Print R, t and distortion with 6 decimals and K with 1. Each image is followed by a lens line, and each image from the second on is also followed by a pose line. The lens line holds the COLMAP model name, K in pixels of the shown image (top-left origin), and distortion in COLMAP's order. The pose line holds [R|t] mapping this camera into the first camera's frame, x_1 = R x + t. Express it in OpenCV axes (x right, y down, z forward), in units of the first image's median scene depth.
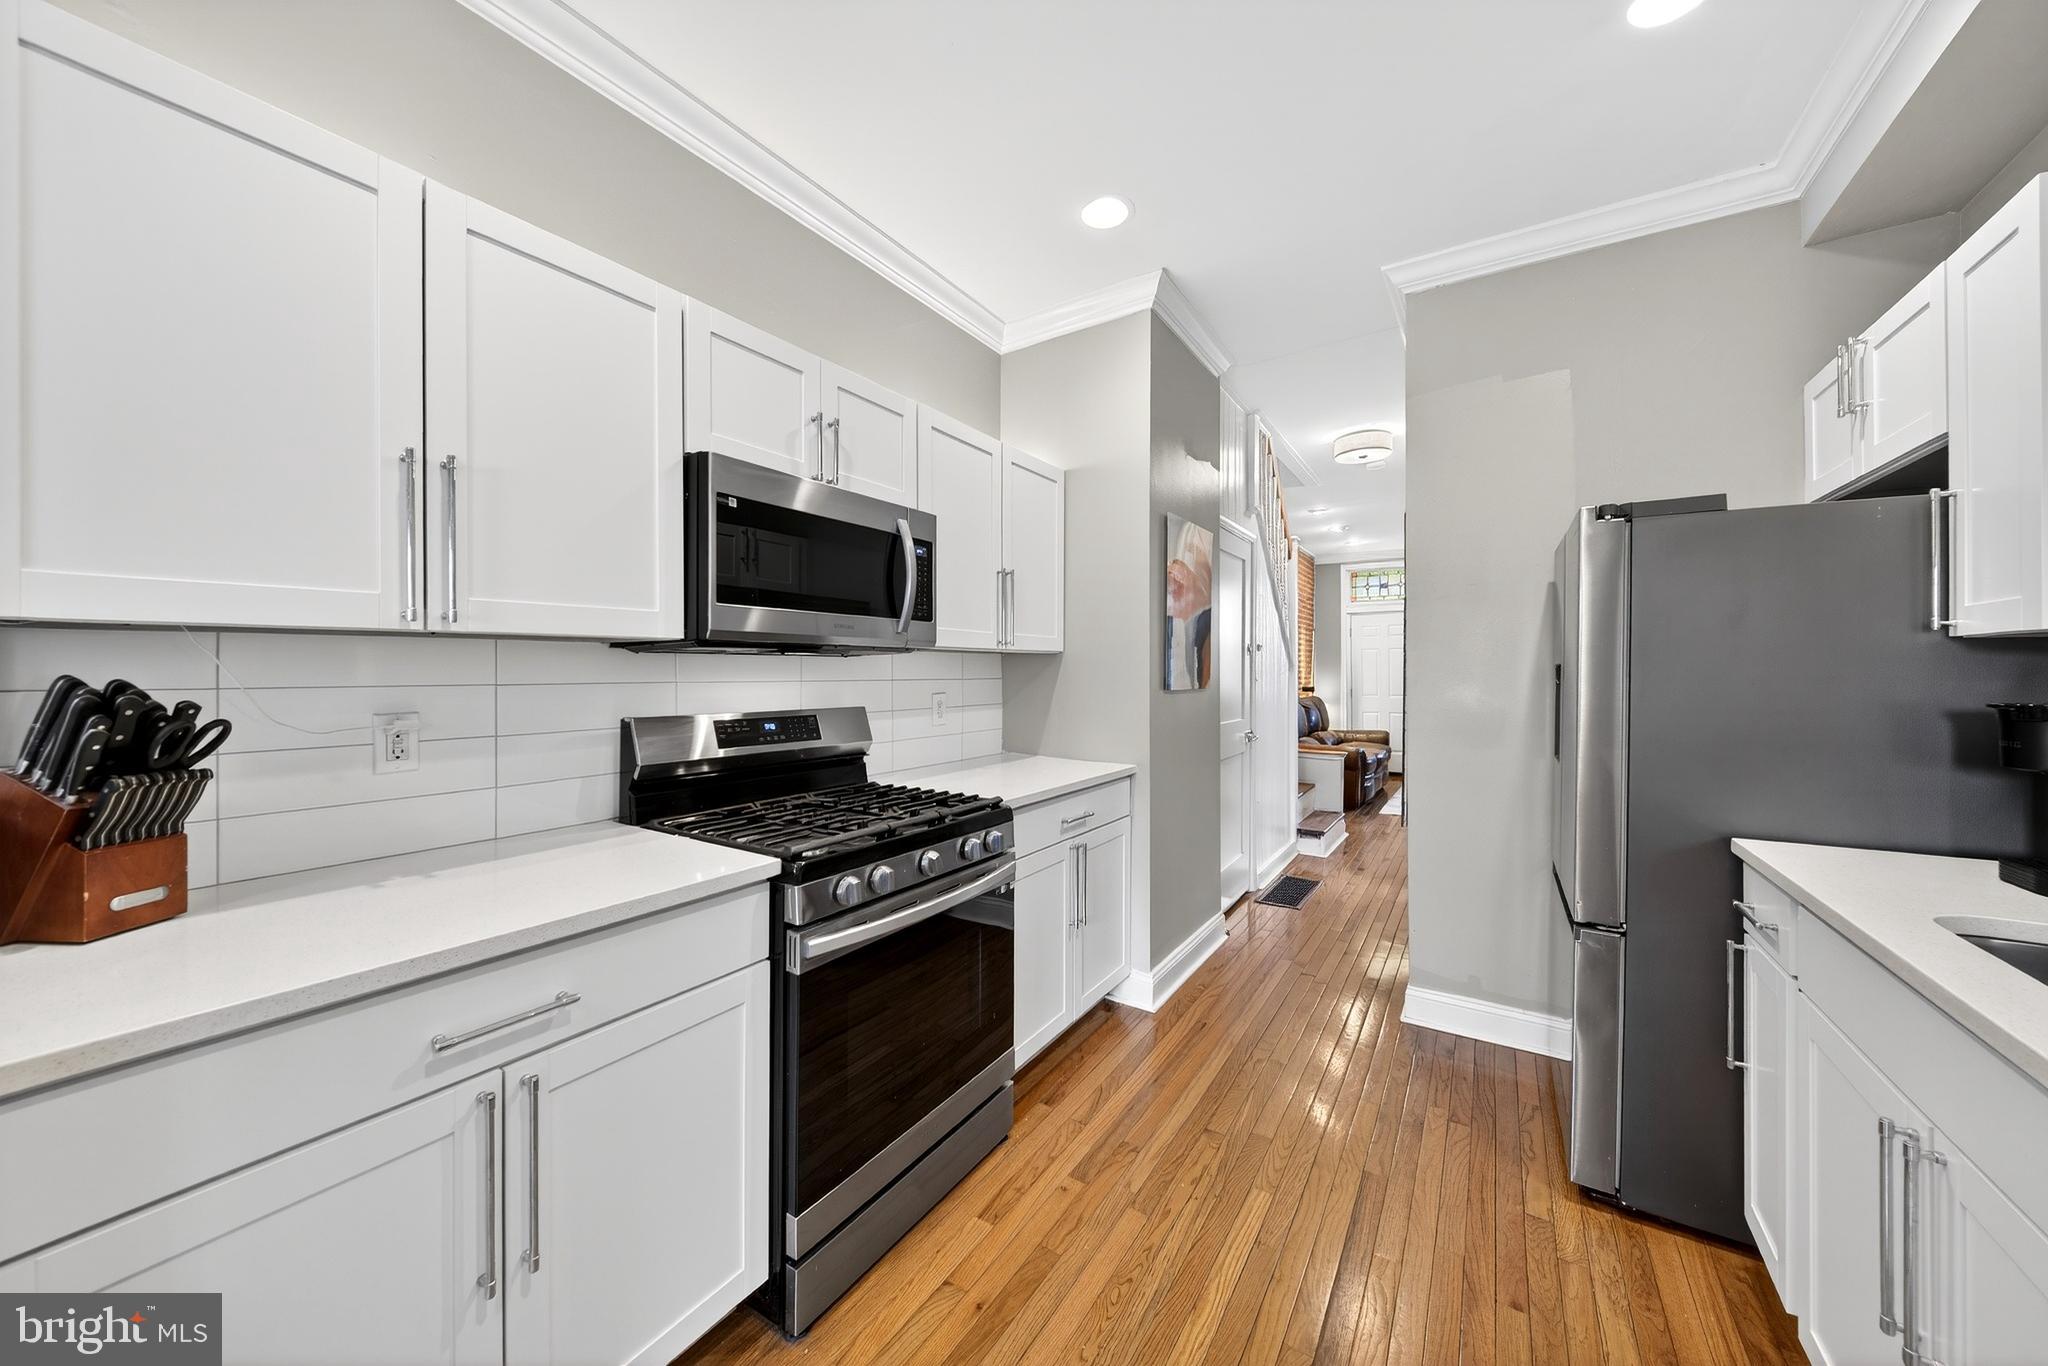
lens RADIAL K [[716.2, 0, 1024.0], [0, 716.2, 683.0], [0, 0, 1]] dist [0.001430, -0.003713]
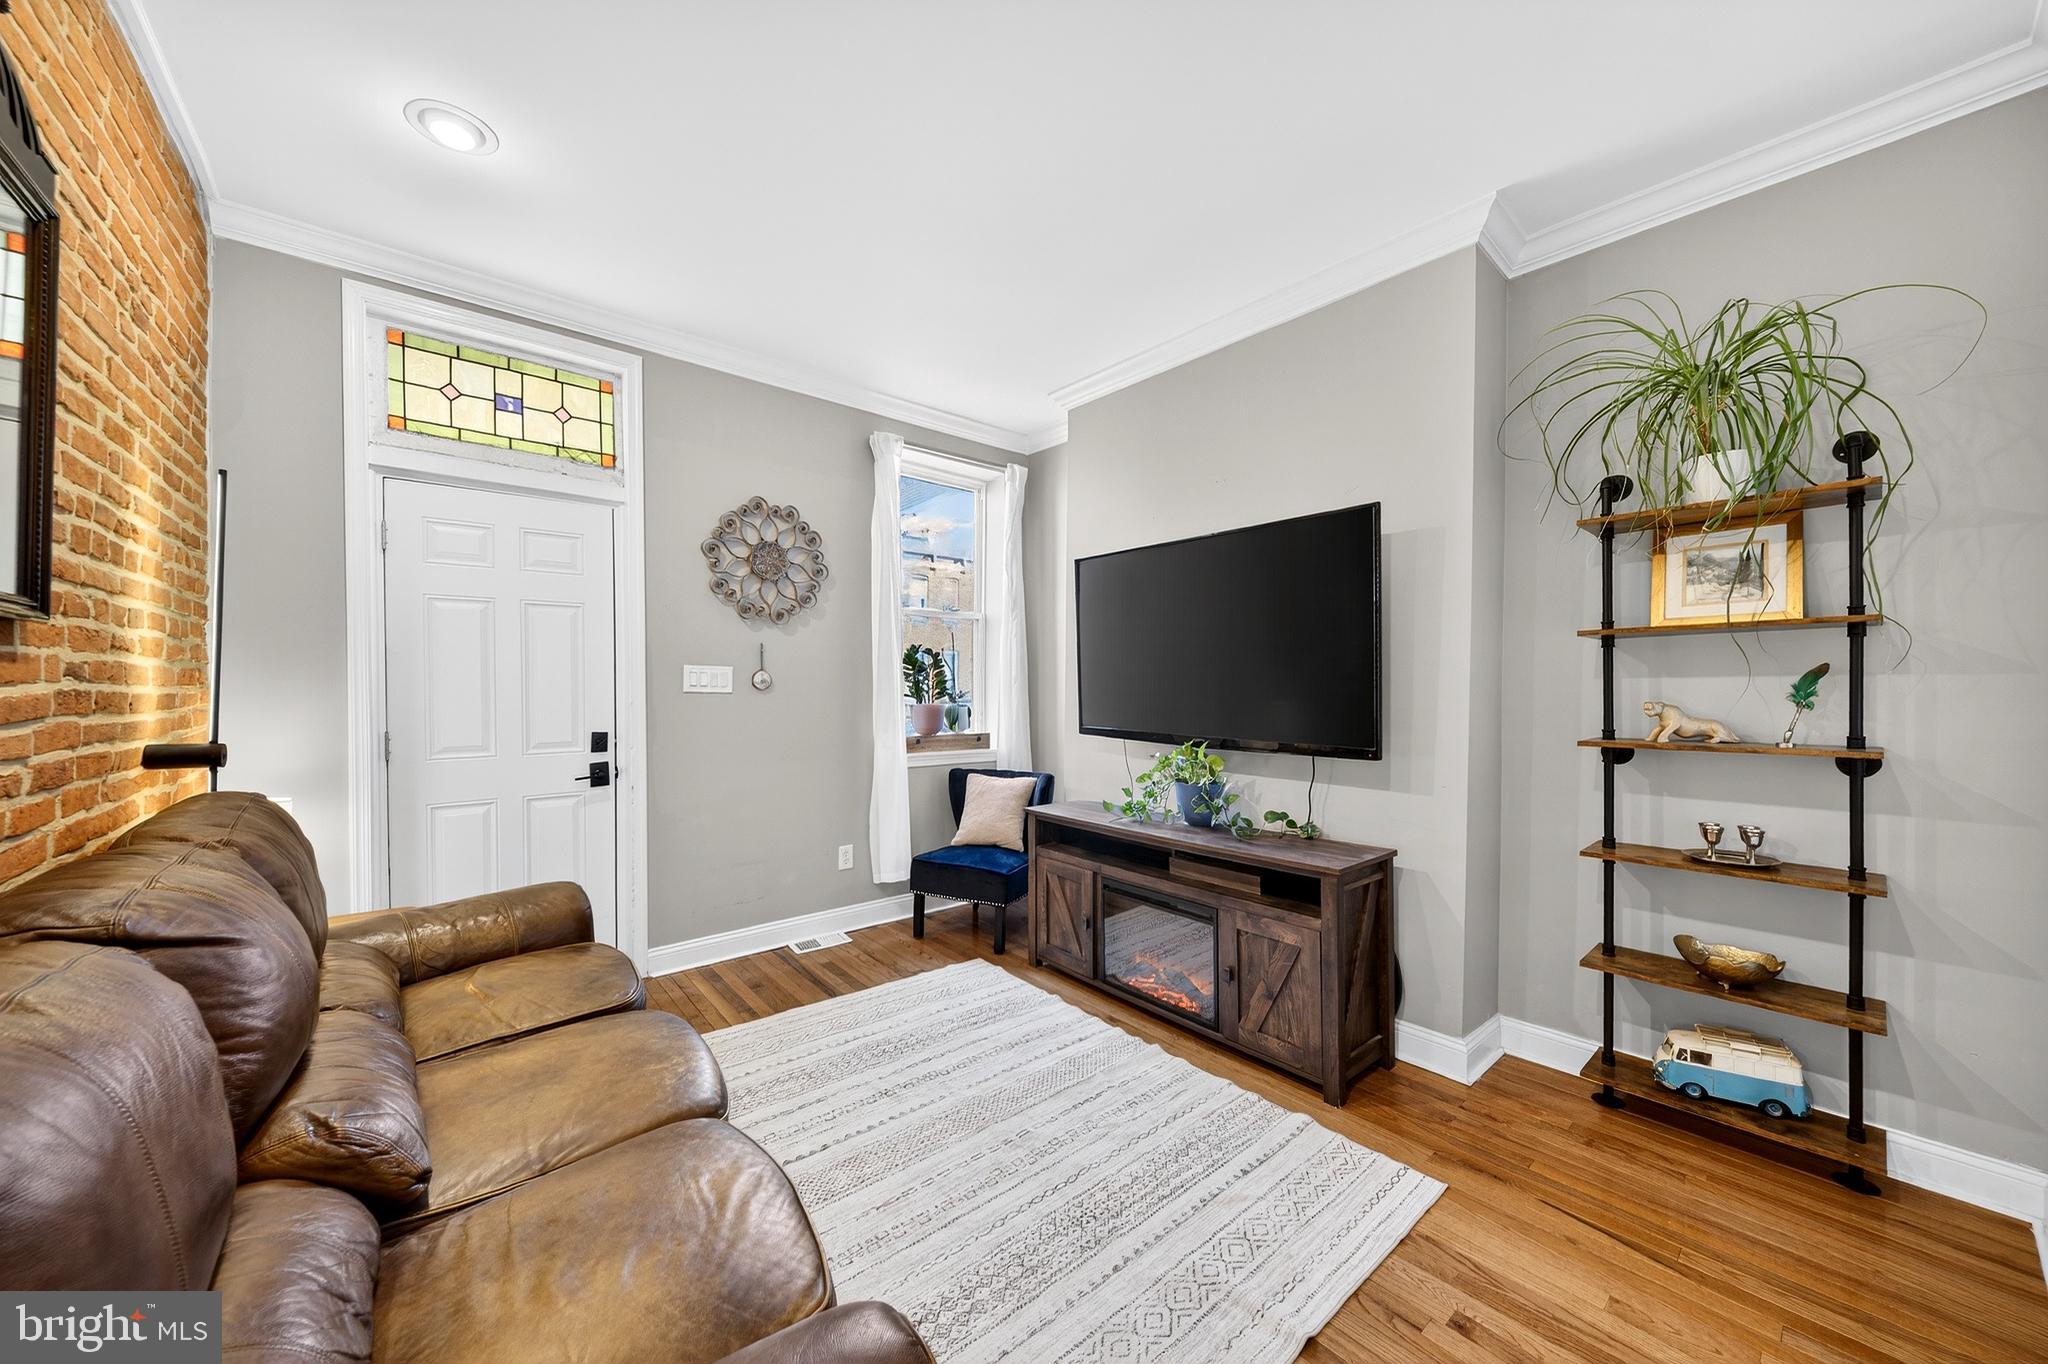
lens RADIAL K [[715.9, 0, 1021.7], [0, 715.9, 686.8], [0, 0, 1]] dist [0.015251, -0.012136]
pose [[0.298200, -0.008916, 0.954462, 1.223019], [0.009613, 0.999934, 0.006337, -0.046919], [-0.954455, 0.007286, 0.298266, 3.184537]]
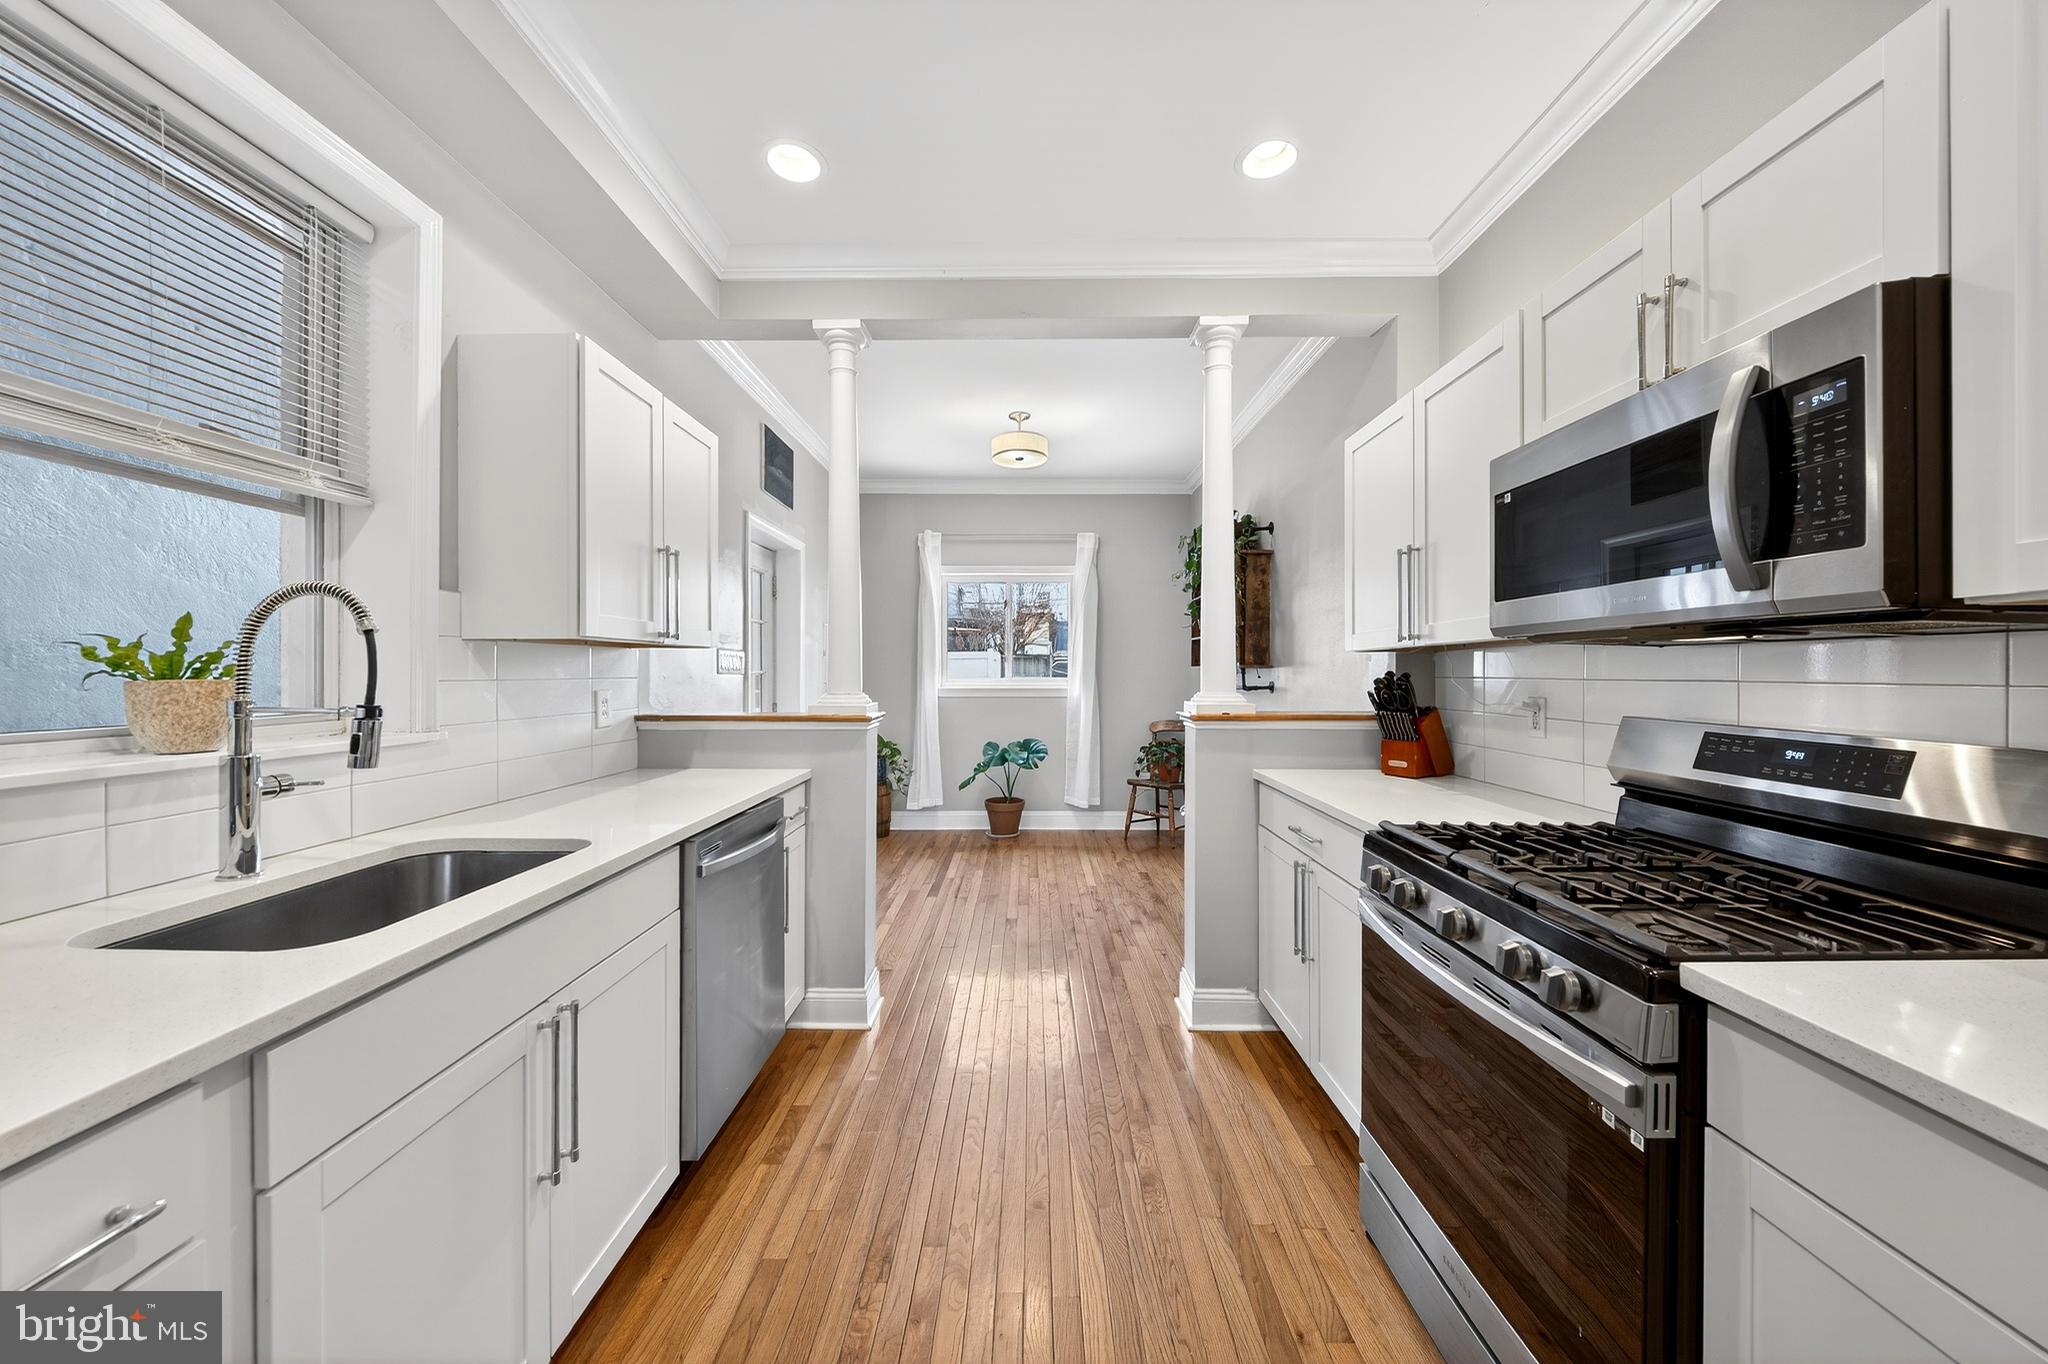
lens RADIAL K [[715.9, 0, 1021.7], [0, 715.9, 686.8], [0, 0, 1]] dist [0.015251, -0.012136]
pose [[-0.847988, 0.010449, -0.529913, 0.582365], [-0.007814, 0.999451, 0.032211, -0.013455], [0.529958, 0.031456, -0.847440, 1.235270]]
